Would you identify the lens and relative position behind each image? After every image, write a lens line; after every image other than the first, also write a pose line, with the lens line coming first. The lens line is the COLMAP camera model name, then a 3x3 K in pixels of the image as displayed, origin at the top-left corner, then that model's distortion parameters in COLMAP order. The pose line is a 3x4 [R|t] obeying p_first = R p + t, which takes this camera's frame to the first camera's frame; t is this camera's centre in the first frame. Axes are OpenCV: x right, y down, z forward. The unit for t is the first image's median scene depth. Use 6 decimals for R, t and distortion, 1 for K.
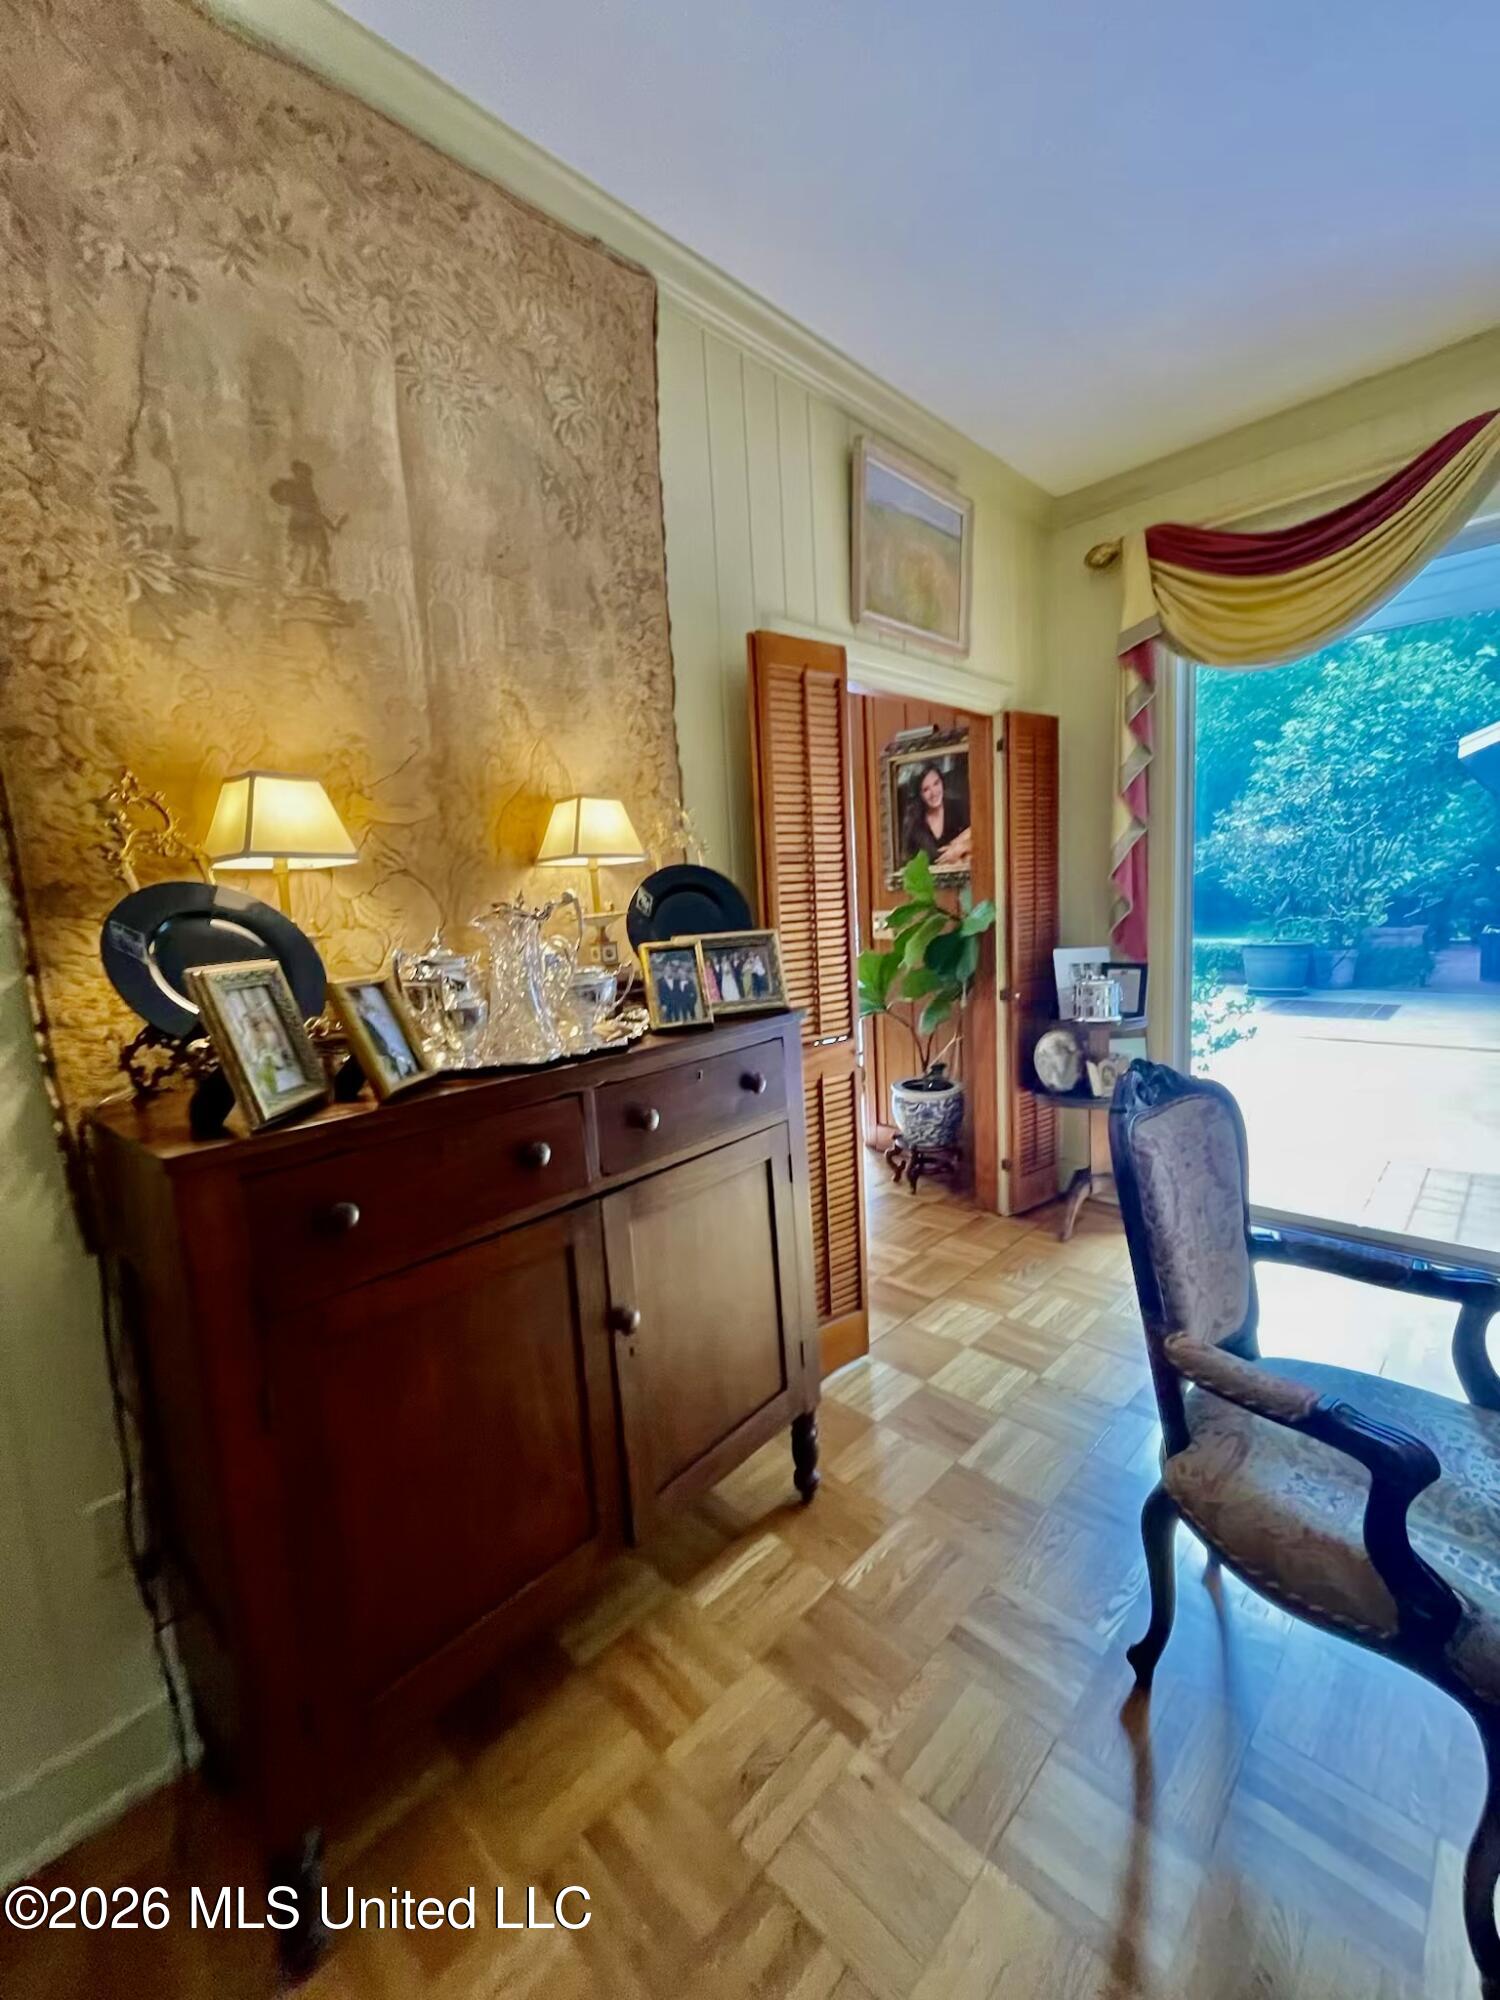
lens RADIAL K [[815.9, 0, 742.6], [0, 815.9, 994.6], [0, 0, 1]] dist [-0.003729, -0.000397]
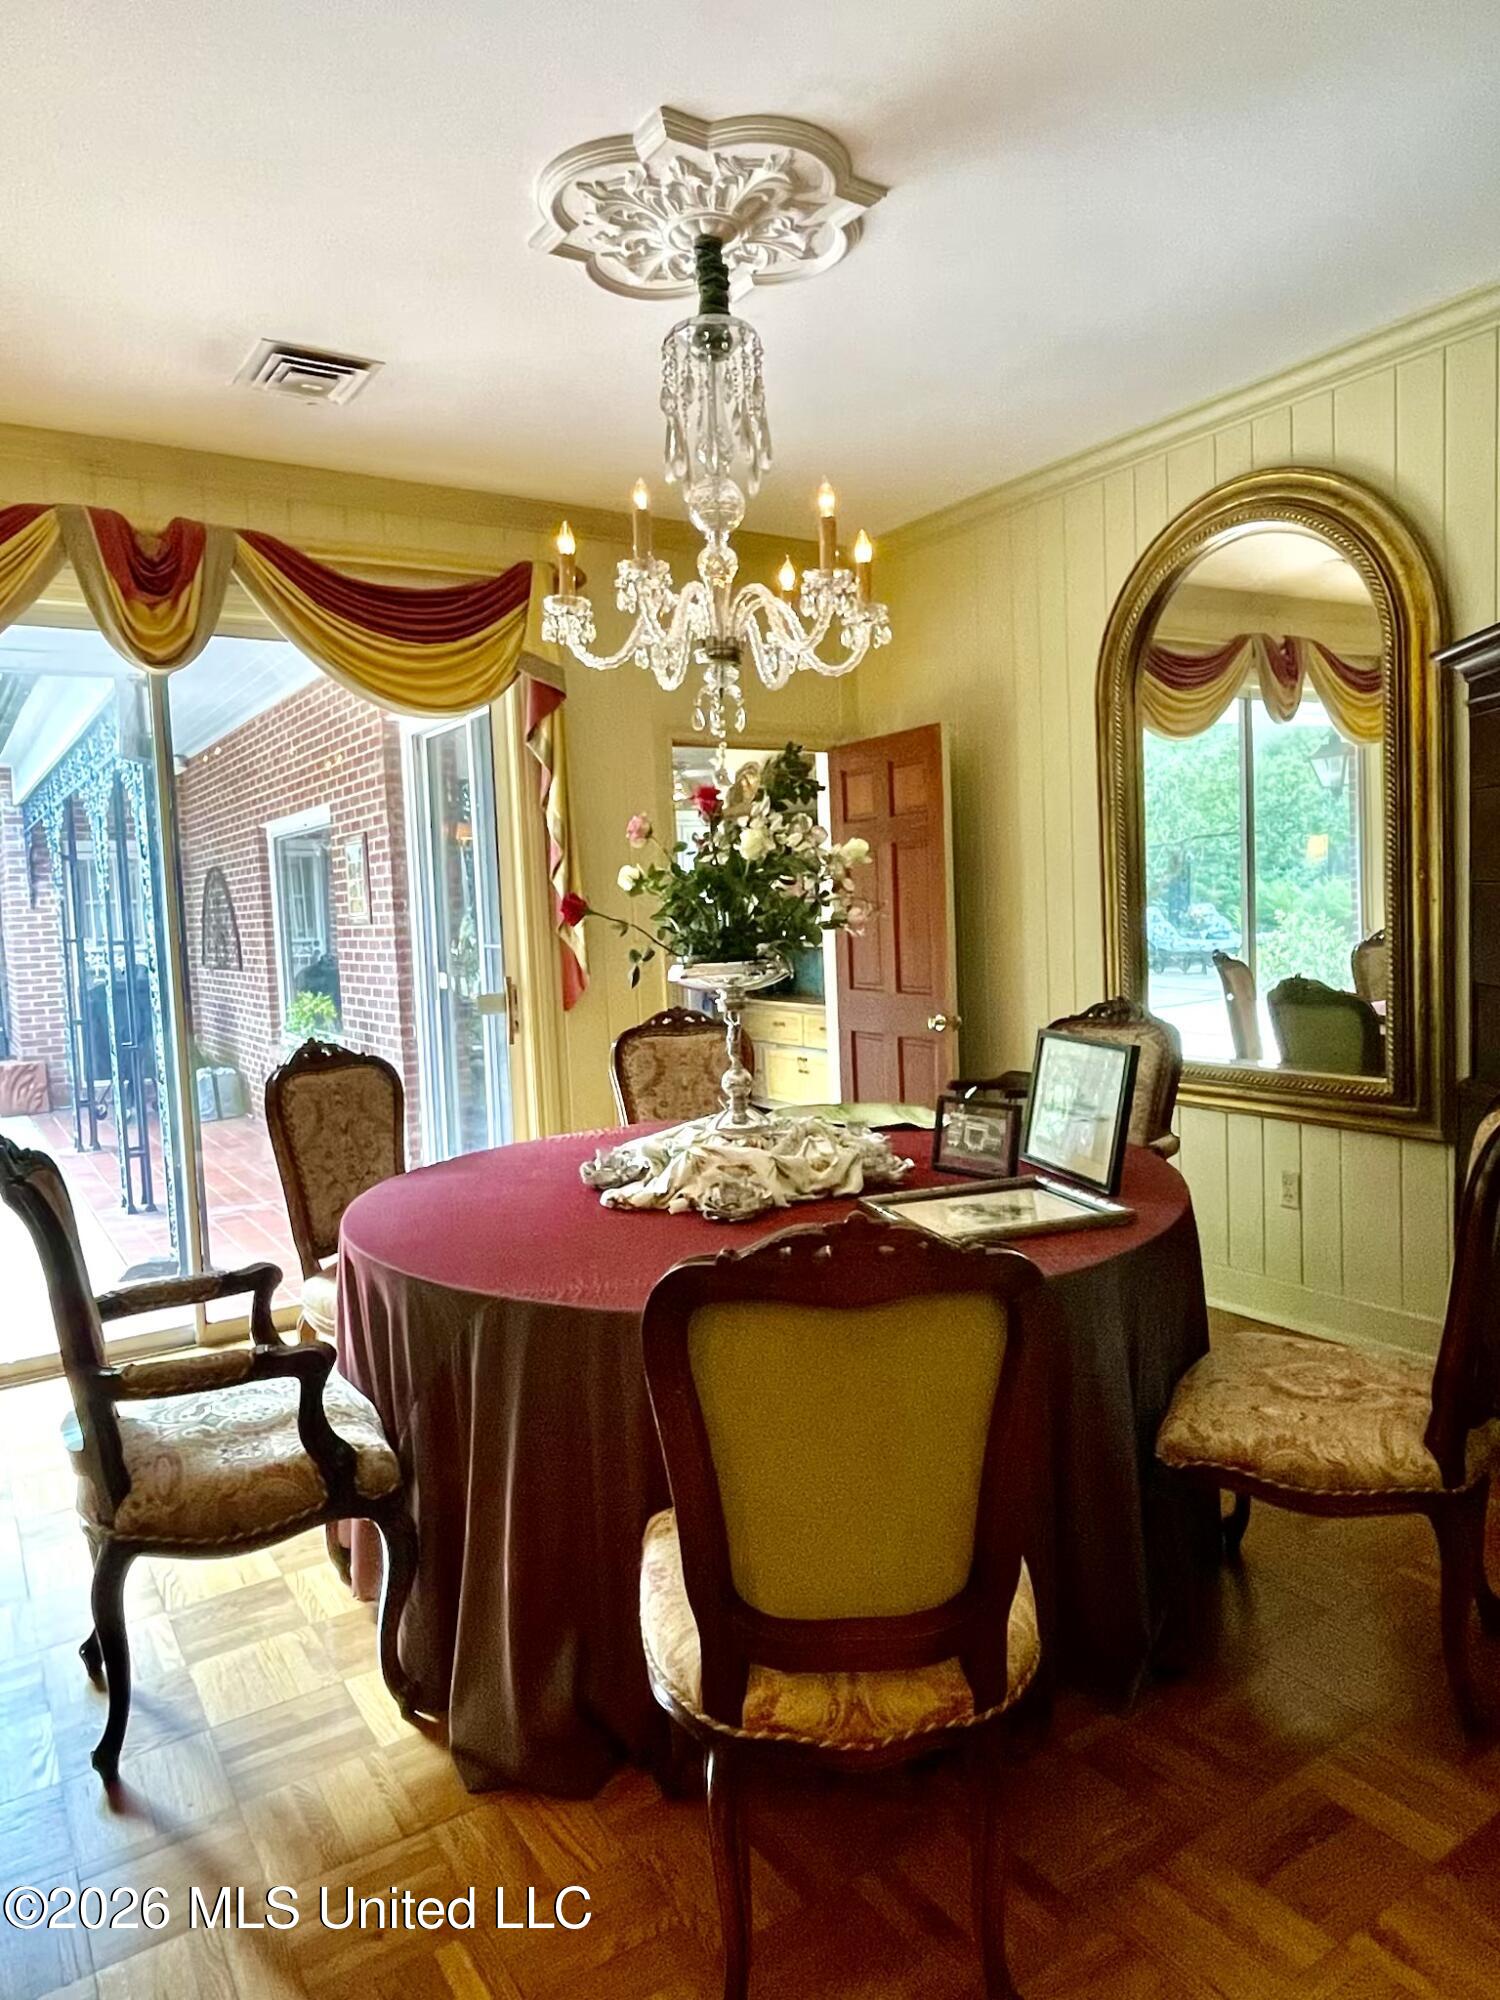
lens RADIAL K [[1303.2, 0, 748.1], [0, 1303.2, 991.4], [0, 0, 1]] dist [-0.001204, -0.001198]
pose [[0.216927, -0.024569, 0.975879, -0.381644], [0.147949, 0.988963, -0.007989, 0.023792], [-0.964911, 0.146113, 0.218167, -0.091377]]
